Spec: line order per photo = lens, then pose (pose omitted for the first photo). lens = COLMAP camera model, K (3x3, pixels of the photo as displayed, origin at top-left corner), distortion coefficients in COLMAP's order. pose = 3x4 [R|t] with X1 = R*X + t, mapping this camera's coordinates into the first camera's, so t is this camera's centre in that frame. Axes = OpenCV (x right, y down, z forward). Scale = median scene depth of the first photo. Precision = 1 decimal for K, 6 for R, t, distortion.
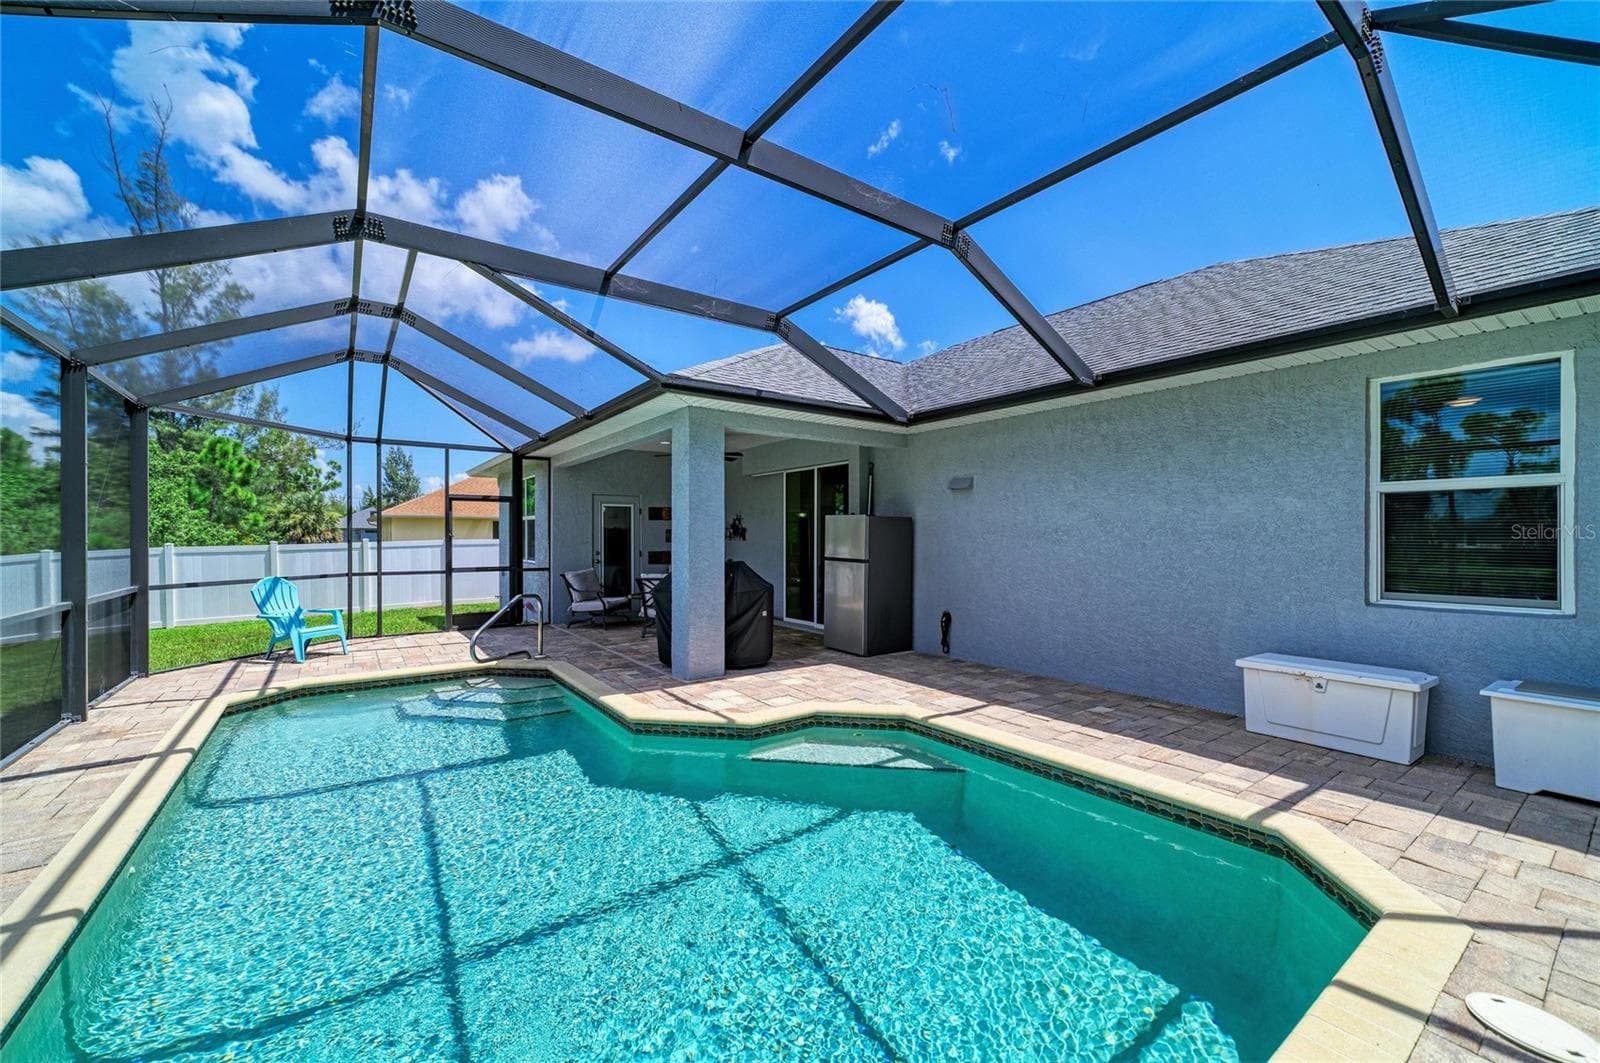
lens RADIAL K [[642.1, 0, 801.6], [0, 642.1, 538.1], [0, 0, 1]] dist [-0.008092, 0.000413]
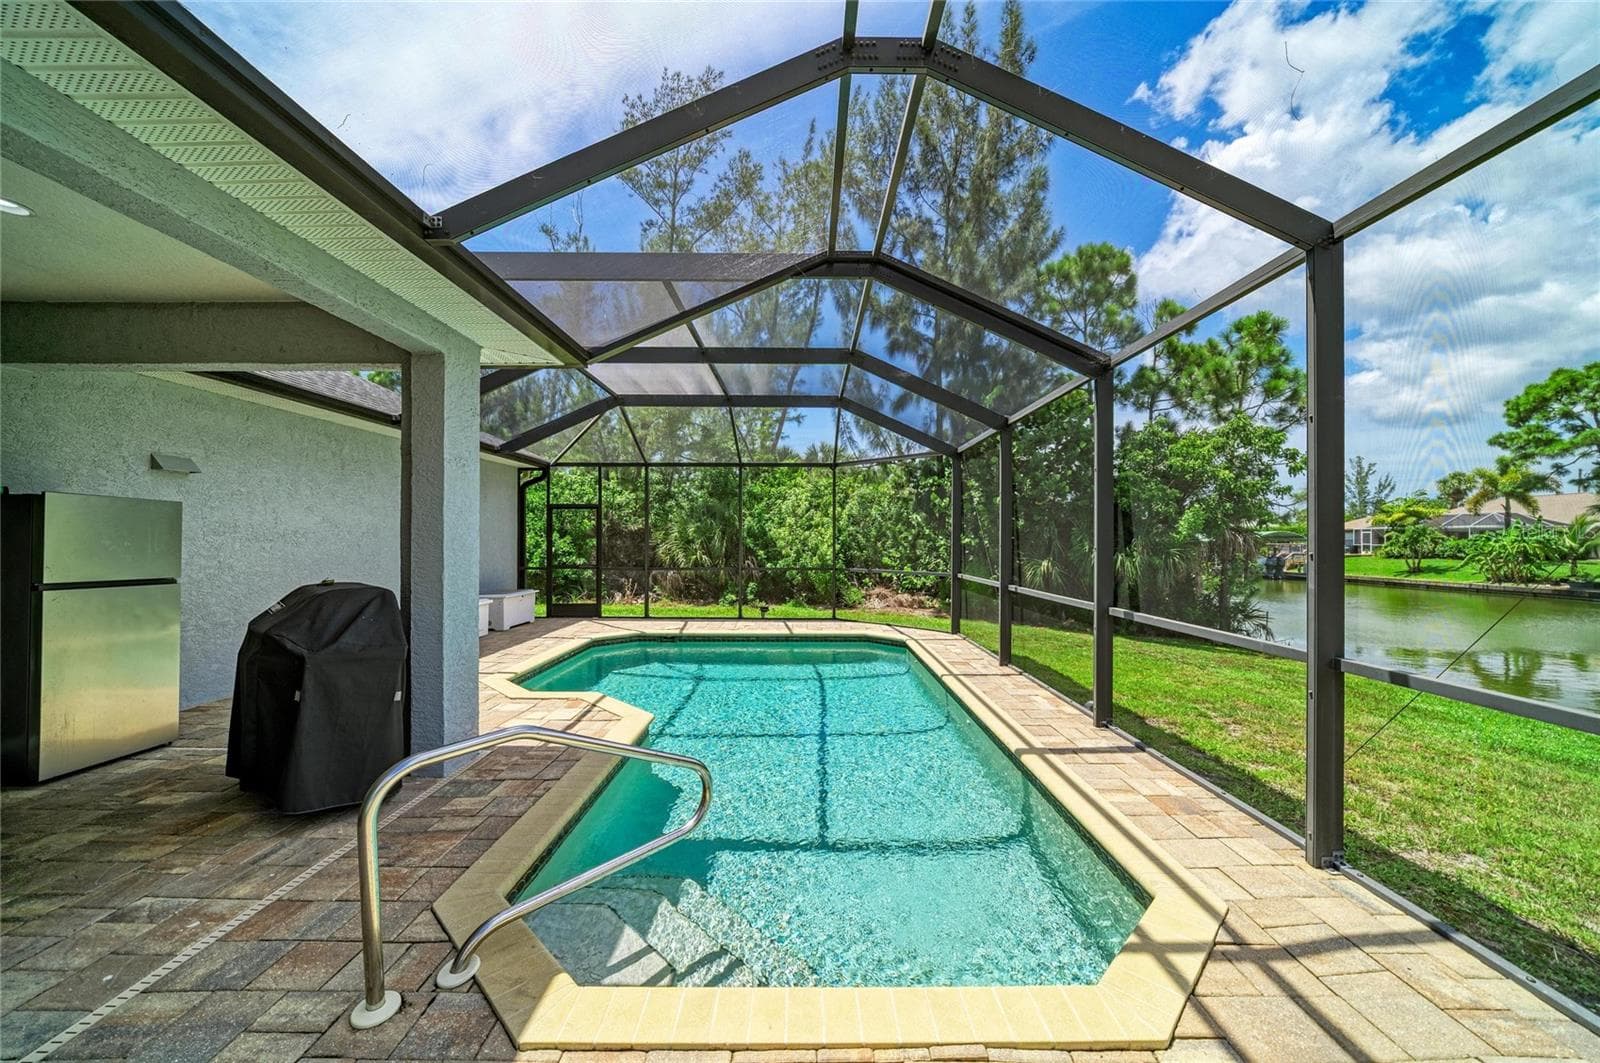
lens RADIAL K [[595.2, 0, 803.7], [0, 595.2, 536.1], [0, 0, 1]] dist [-0.009457, 0.000635]
pose [[-0.809660, 0.000694, 0.586898, -0.848025], [-0.001659, 0.999993, -0.003471, -0.005277], [-0.586896, -0.003784, -0.809653, 1.357438]]
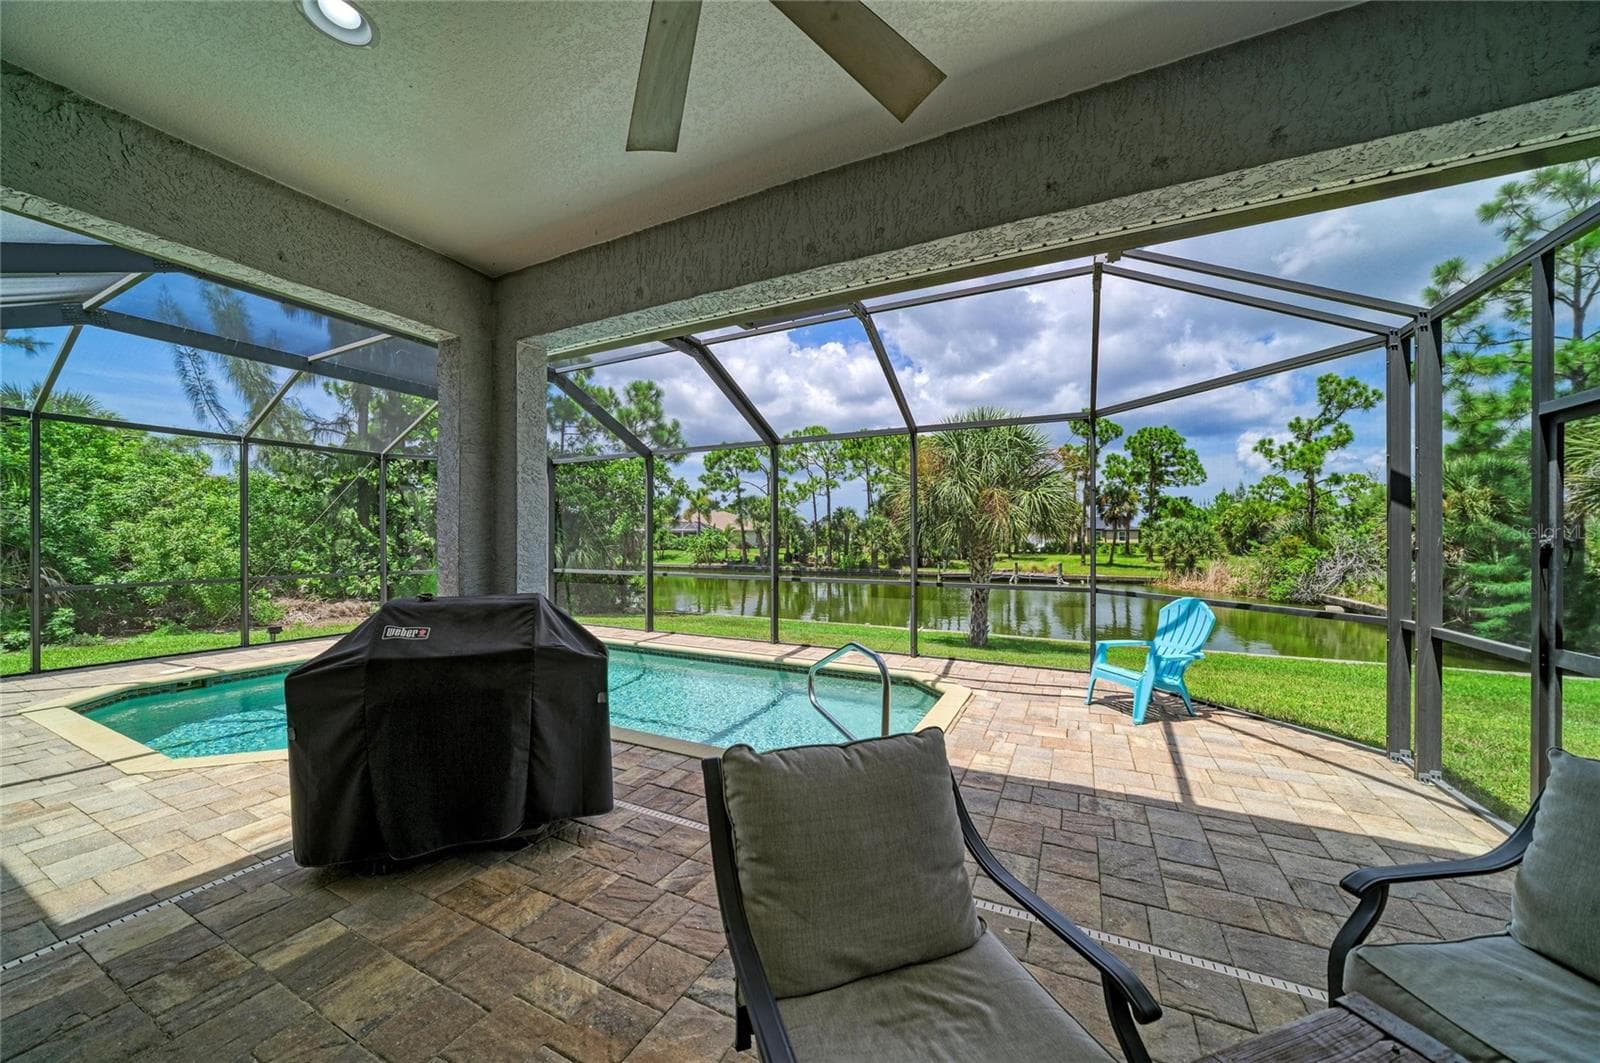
lens RADIAL K [[565.0, 0, 798.1], [0, 565.0, 537.7], [0, 0, 1]] dist [-0.007349, 0.000082]
pose [[-0.888503, 0.000159, -0.458871, -0.187192], [-0.000195, 1.000000, 0.000724, -0.007824], [0.458871, 0.000733, -0.888503, 1.684792]]
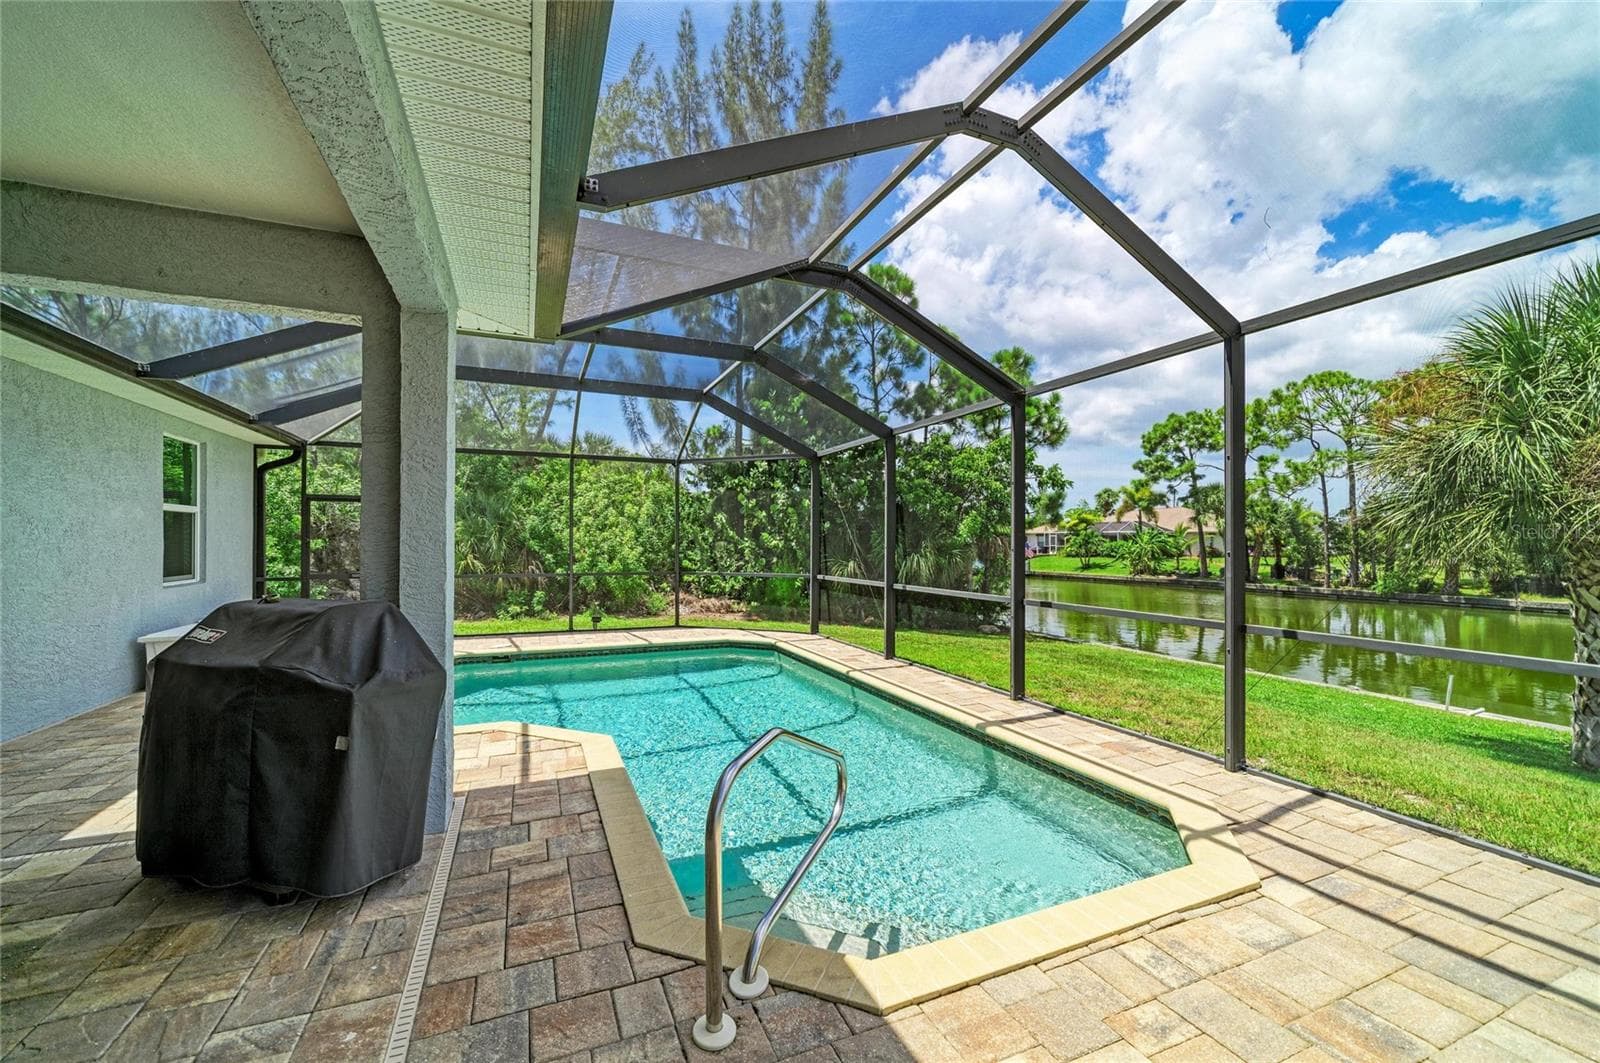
lens RADIAL K [[642.1, 0, 801.6], [0, 642.1, 538.1], [0, 0, 1]] dist [-0.008092, 0.000413]
pose [[-0.975992, -0.002667, 0.217790, -0.611859], [-0.003572, 0.999987, -0.003764, -0.004947], [-0.217777, -0.004452, -0.975988, 1.532499]]
